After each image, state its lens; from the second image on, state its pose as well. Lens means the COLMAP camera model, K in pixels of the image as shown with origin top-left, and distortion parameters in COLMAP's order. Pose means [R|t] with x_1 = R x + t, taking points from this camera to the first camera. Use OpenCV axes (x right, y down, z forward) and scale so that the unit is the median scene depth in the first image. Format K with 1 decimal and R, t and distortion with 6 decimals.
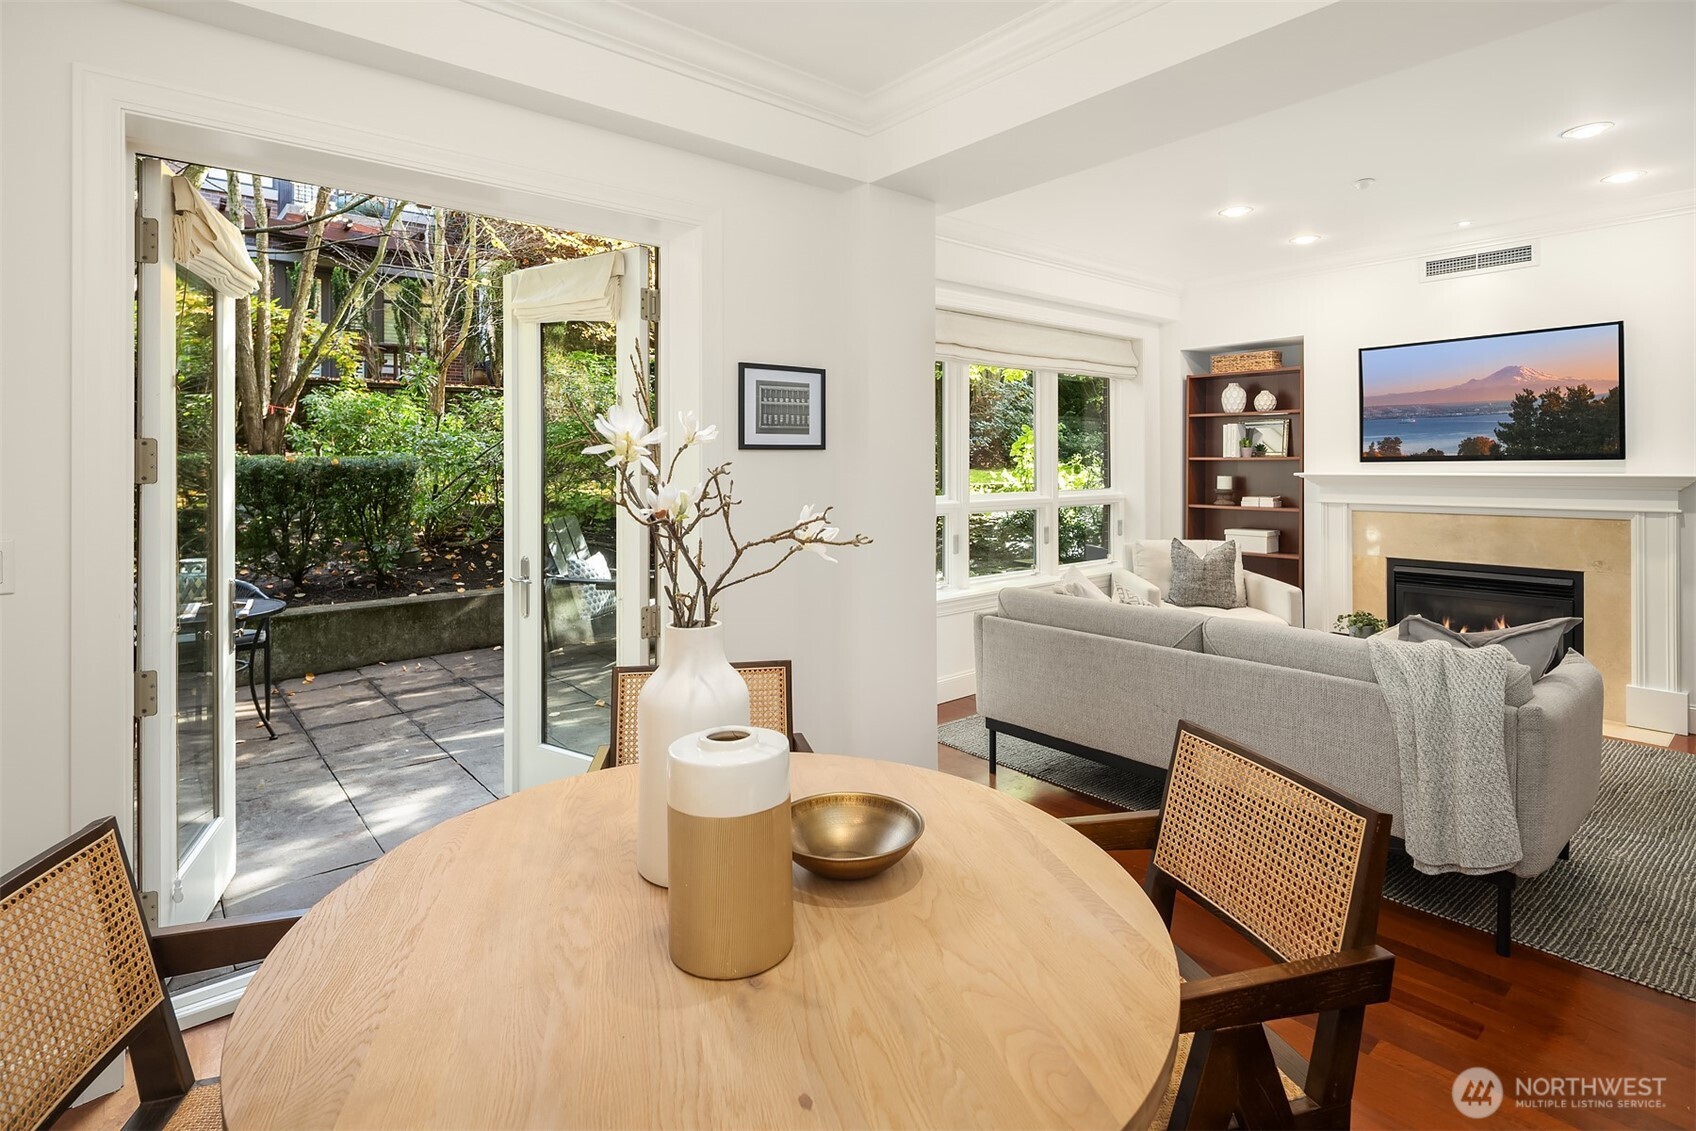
lens RADIAL K [[818.6, 0, 844.4], [0, 818.6, 461.0], [0, 0, 1]] dist [0.004129, -0.006996]
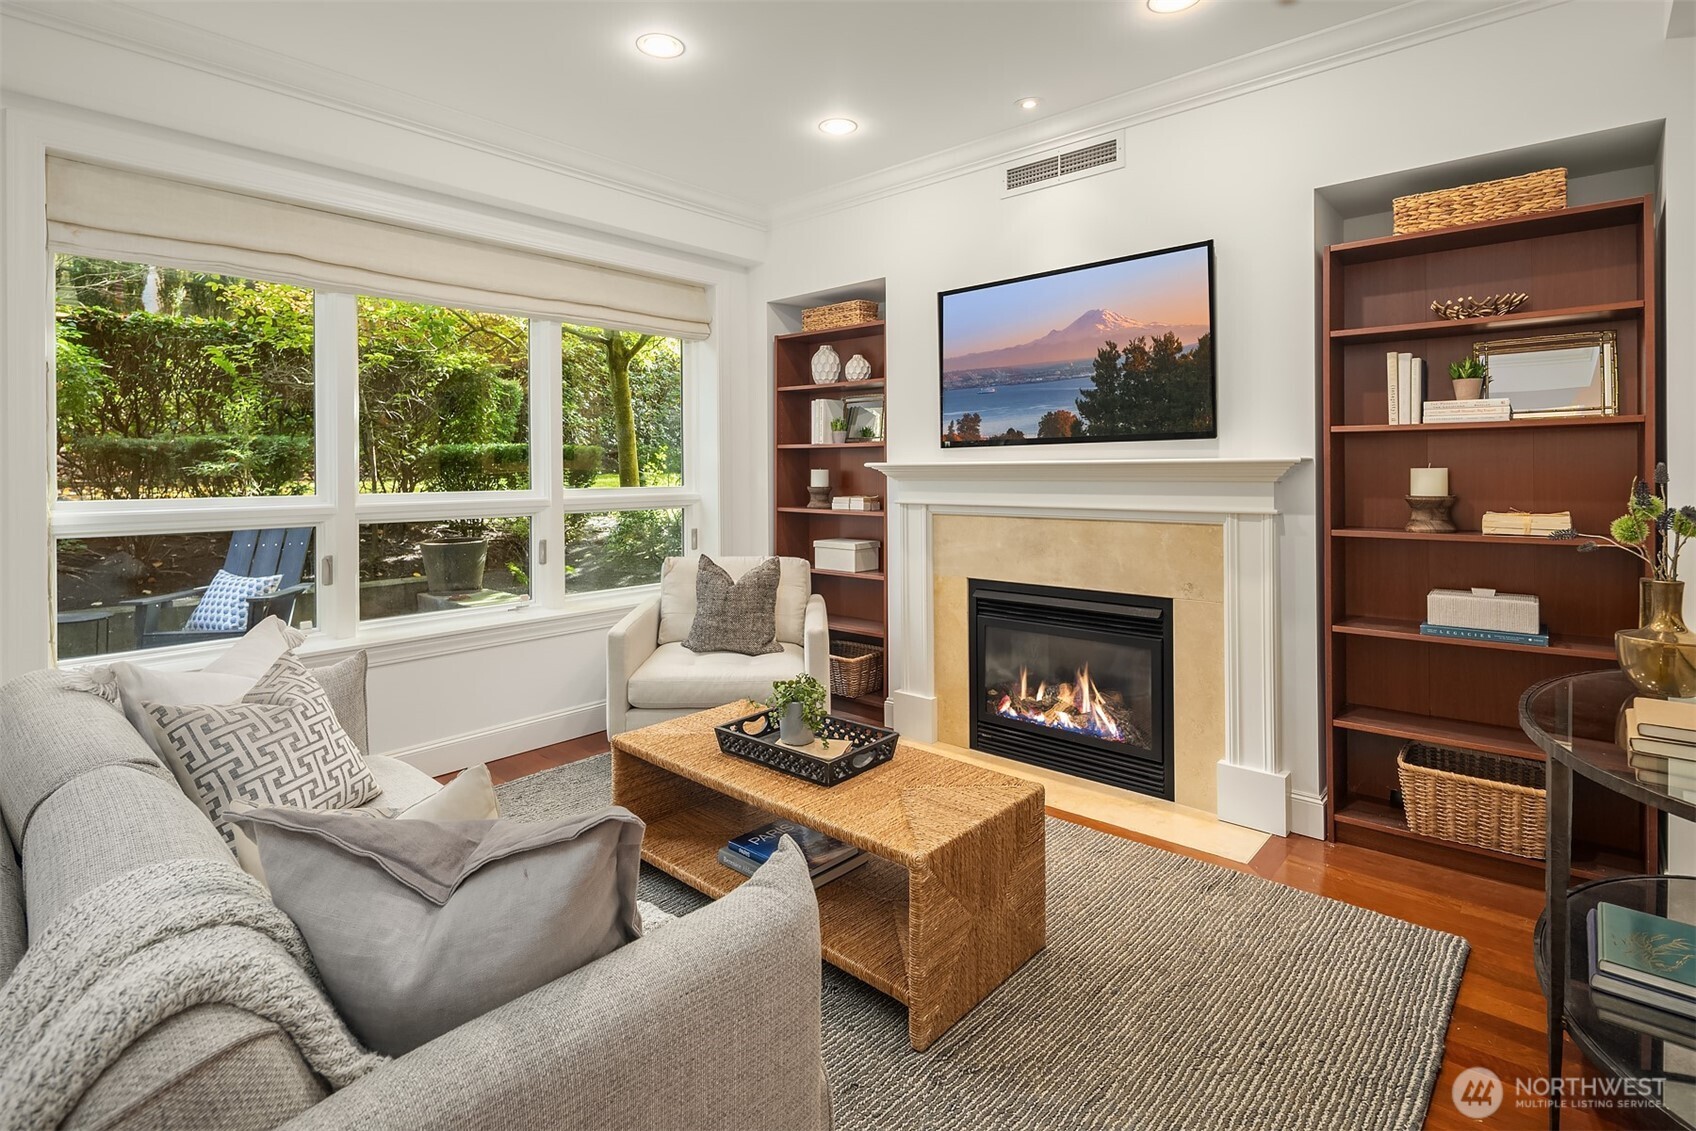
lens RADIAL K [[818.6, 0, 856.6], [0, 818.6, 466.5], [0, 0, 1]] dist [0.004129, -0.006996]
pose [[0.989001, 0.002071, 0.147894, 0.475280], [-0.001980, 0.999998, -0.000766, 0.020067], [-0.147895, 0.000465, 0.989003, 0.305883]]
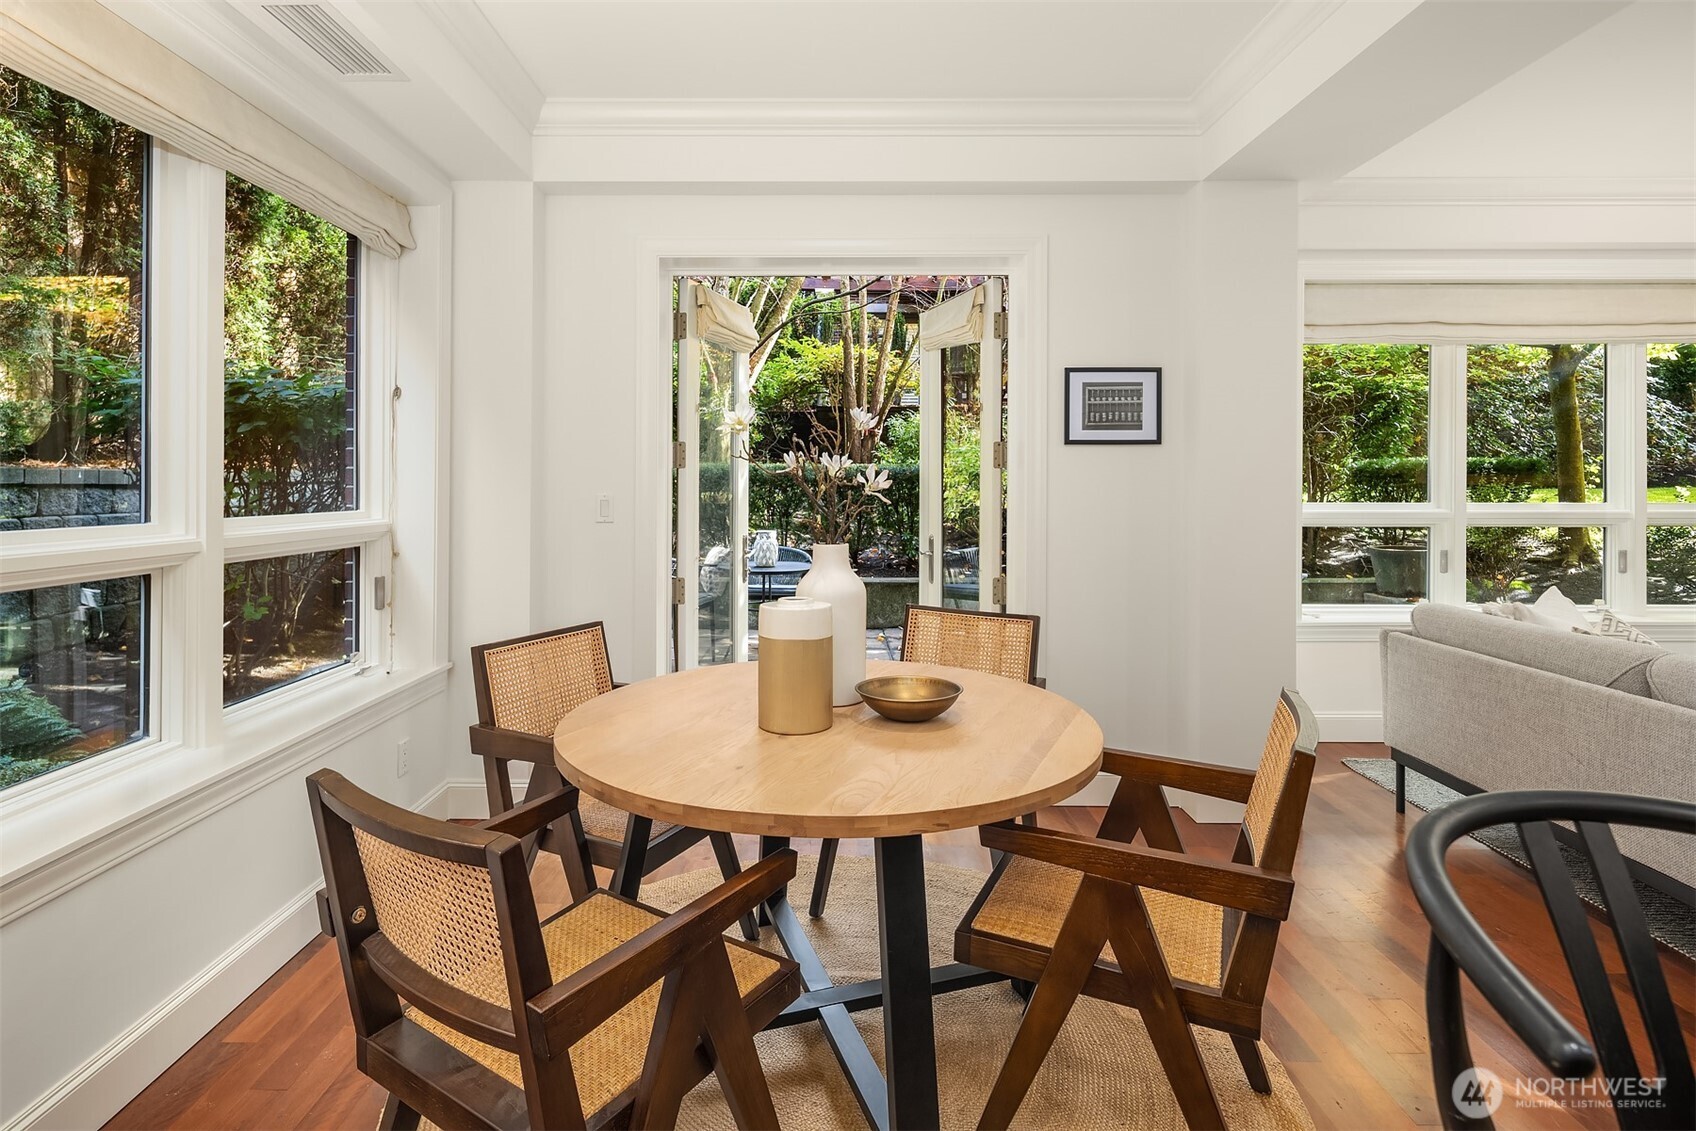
lens RADIAL K [[818.6, 0, 841.3], [0, 818.6, 467.3], [0, 0, 1]] dist [0.004129, -0.006996]
pose [[0.771870, -0.004661, -0.635763, 0.202771], [-0.003899, 0.999920, -0.012065, 0.018657], [0.635768, 0.011792, 0.771790, -0.041401]]
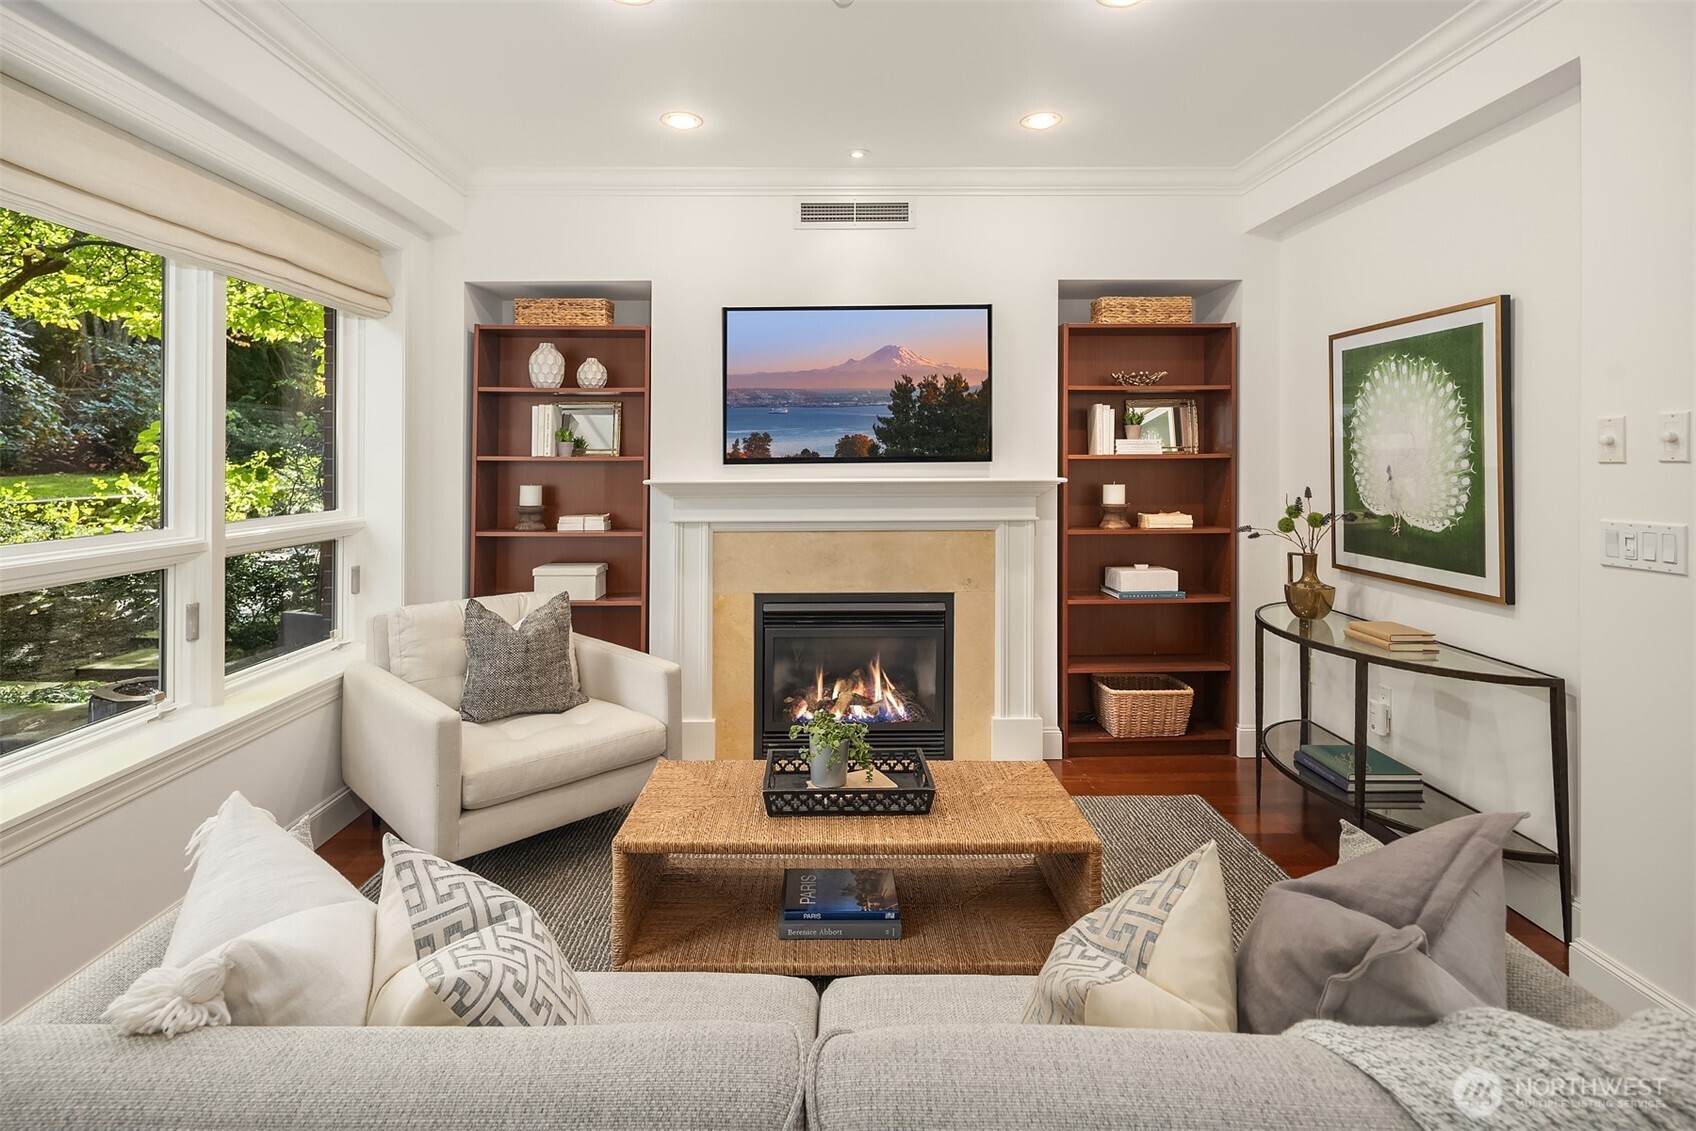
lens RADIAL K [[818.6, 0, 818.1], [0, 818.6, 459.0], [0, 0, 1]] dist [0.004129, -0.006996]
pose [[0.637463, 0.007246, 0.770447, 0.134024], [-0.003948, 0.999973, -0.006139, 0.000843], [-0.770471, 0.000871, 0.637474, 0.504406]]
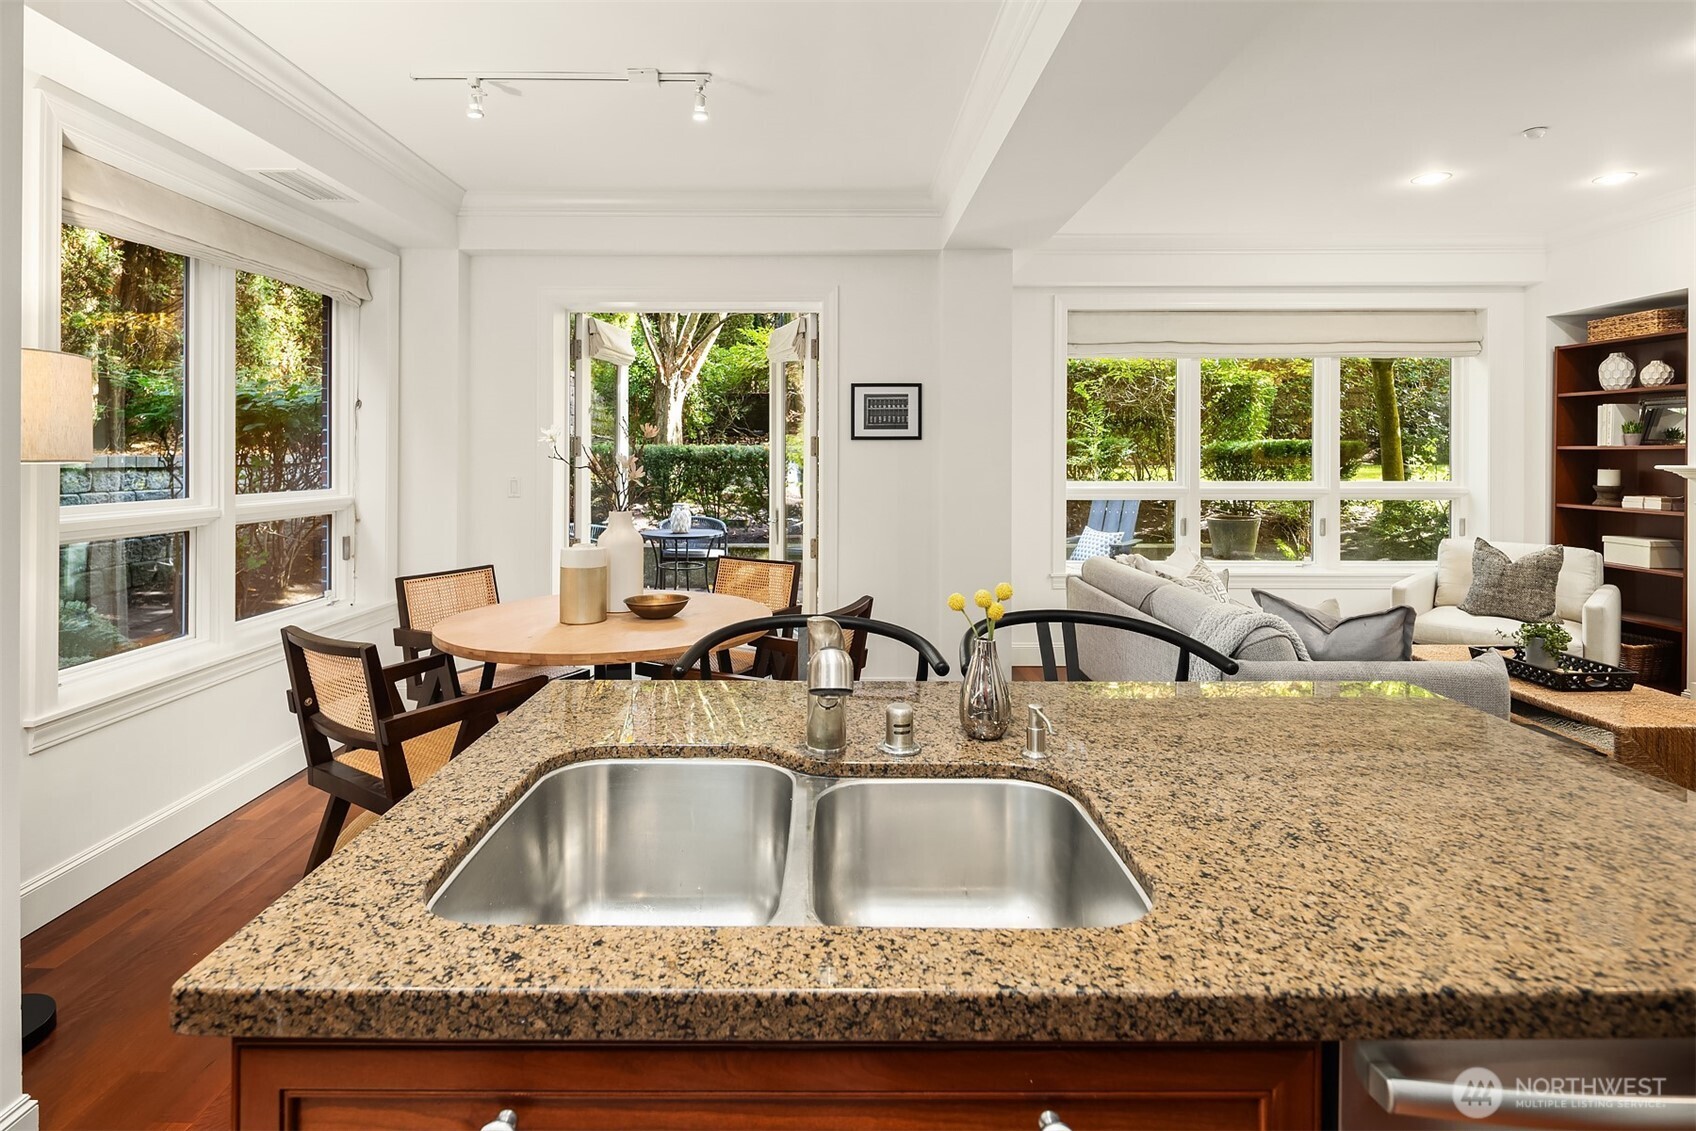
lens RADIAL K [[818.6, 0, 845.1], [0, 818.6, 439.5], [0, 0, 1]] dist [0.004129, -0.006996]
pose [[0.771628, -0.005543, -0.636050, 0.485437], [-0.003481, 0.999910, -0.012937, 0.003051], [0.636065, 0.012196, 0.771539, -0.114680]]
